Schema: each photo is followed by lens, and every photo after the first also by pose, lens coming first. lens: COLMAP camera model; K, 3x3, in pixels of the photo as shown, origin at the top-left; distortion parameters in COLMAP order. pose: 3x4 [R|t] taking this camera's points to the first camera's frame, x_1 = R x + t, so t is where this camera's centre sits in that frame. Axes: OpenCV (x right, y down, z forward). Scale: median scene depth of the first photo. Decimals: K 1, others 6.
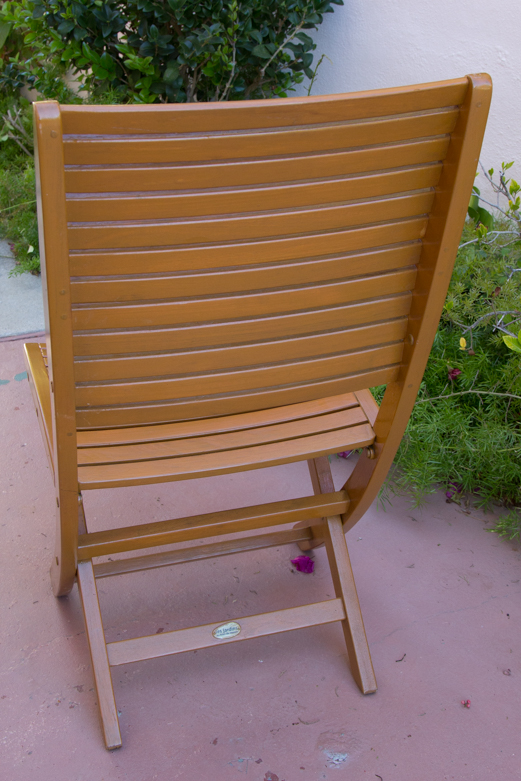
lens RADIAL K [[1125.5, 0, 260.5], [0, 1125.5, 390.5], [0, 0, 1]] dist [-0.011446, -0.023523]
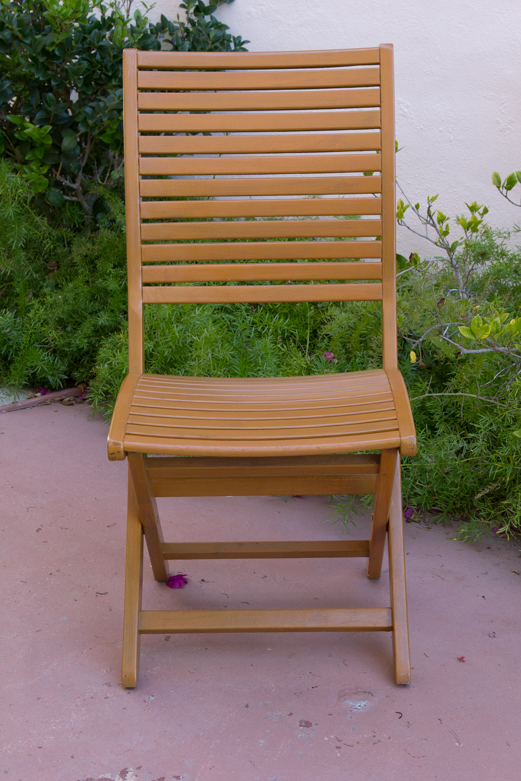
lens RADIAL K [[1638.9, 0, 260.5], [0, 1638.9, 390.5], [0, 0, 1]] dist [0.135021, -0.152274]
pose [[0.984337, -0.070849, 0.161433, -0.212287], [0.093732, 0.985866, -0.138862, 0.186375], [-0.149313, 0.151818, 0.977065, -0.497228]]
